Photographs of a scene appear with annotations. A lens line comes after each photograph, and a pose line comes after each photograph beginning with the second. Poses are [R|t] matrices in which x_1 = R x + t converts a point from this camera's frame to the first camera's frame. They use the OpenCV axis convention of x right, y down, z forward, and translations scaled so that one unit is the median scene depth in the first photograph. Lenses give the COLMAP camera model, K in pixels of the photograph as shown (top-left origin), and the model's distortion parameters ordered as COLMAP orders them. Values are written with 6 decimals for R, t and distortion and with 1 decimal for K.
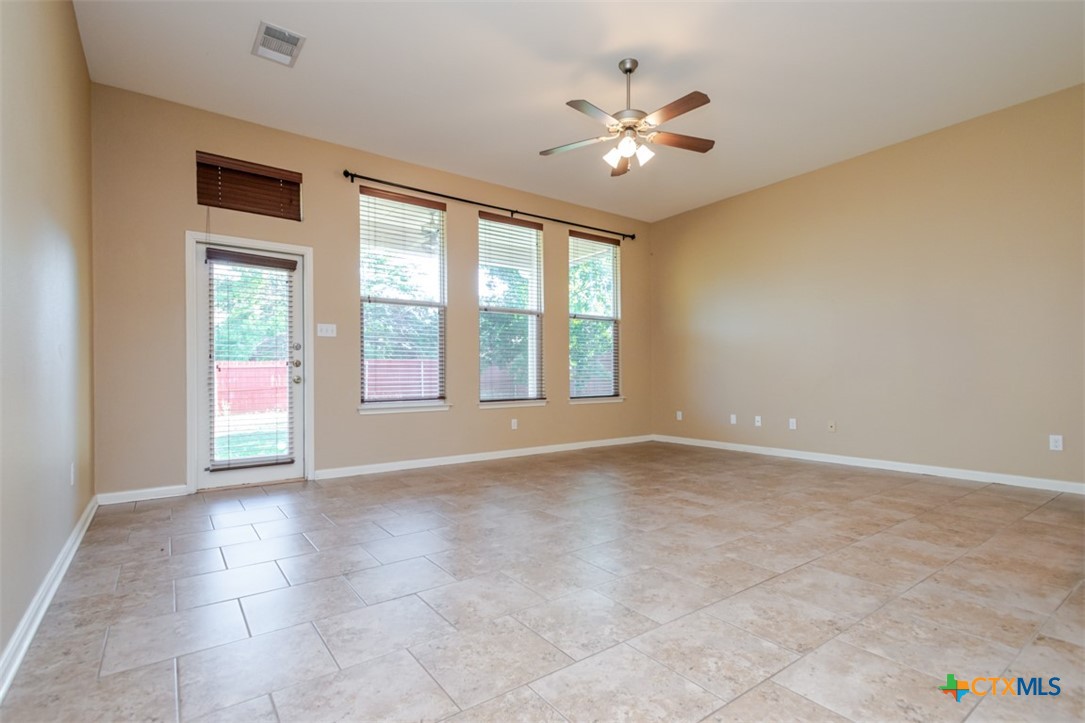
lens RADIAL K [[513.9, 0, 541.3], [0, 513.9, 366.6], [0, 0, 1]] dist [0.027026, -0.012687]
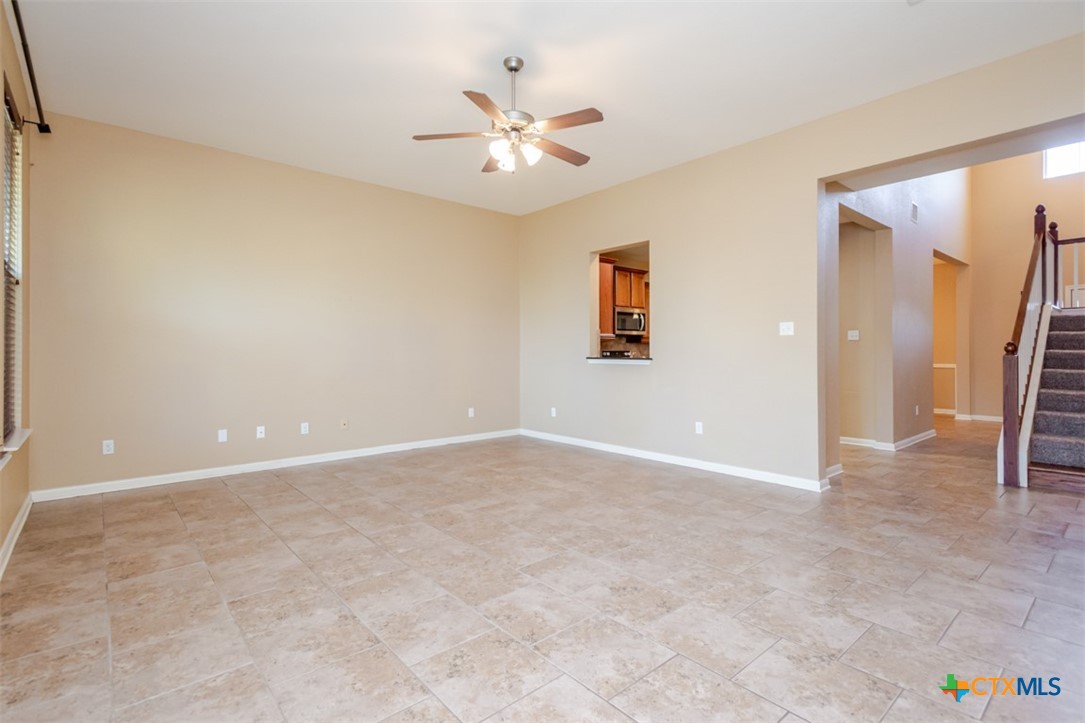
lens RADIAL K [[513.9, 0, 541.3], [0, 513.9, 366.6], [0, 0, 1]] dist [0.027026, -0.012687]
pose [[-0.080974, -0.019484, 0.996526, -0.854697], [-0.013459, 0.999739, 0.018454, -0.043839], [-0.996625, -0.011918, -0.081215, 1.140752]]
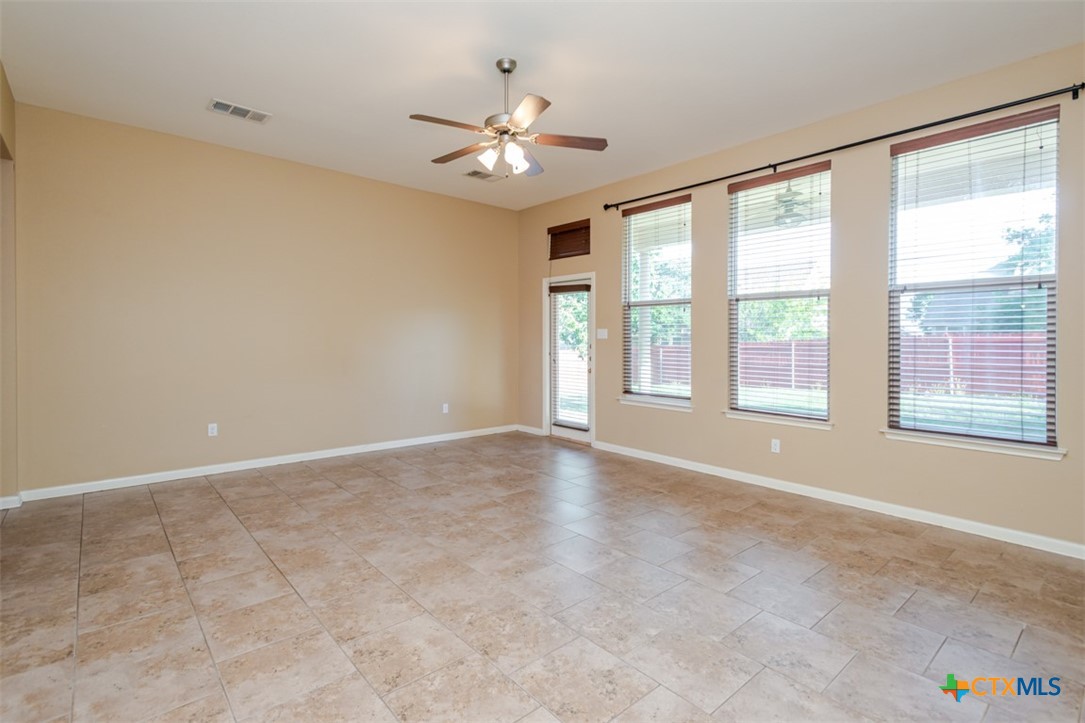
lens RADIAL K [[511.6, 0, 547.7], [0, 511.6, 337.6], [0, 0, 1]] dist [0.018536, -0.011235]
pose [[0.093734, 0.003873, -0.995590, 1.231574], [0.009388, 0.999945, 0.004774, -0.100459], [0.995553, -0.009794, 0.093692, 1.098589]]
